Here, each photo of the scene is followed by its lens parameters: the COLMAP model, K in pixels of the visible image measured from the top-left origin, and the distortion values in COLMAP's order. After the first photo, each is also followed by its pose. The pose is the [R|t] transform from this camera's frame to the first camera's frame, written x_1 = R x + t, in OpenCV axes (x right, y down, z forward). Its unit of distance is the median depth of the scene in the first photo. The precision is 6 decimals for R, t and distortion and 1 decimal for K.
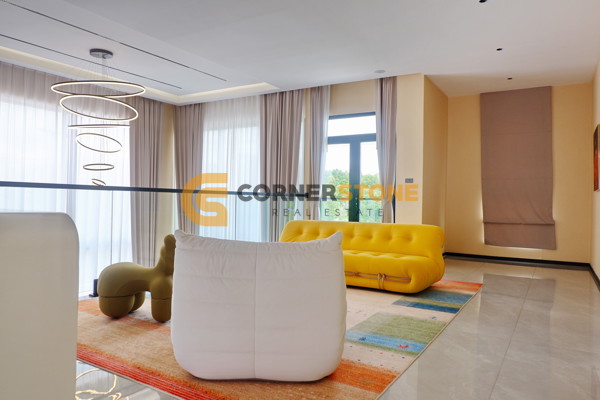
lens RADIAL K [[428.6, 0, 300.0], [0, 428.6, 200.0], [0, 0, 1]] dist [-0.006691, -0.002177]
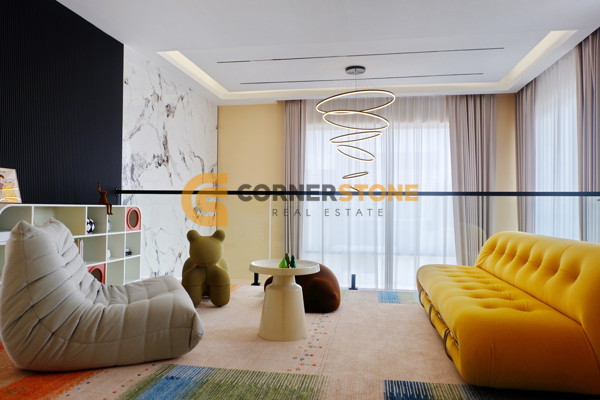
lens RADIAL K [[410.7, 0, 300.9], [0, 410.7, 211.6], [0, 0, 1]] dist [-0.000449, -0.000205]
pose [[0.379703, 0.006795, -0.925083, 0.344250], [-0.001263, 0.999976, 0.006827, 0.009070], [0.925108, -0.001424, 0.379703, 0.354820]]
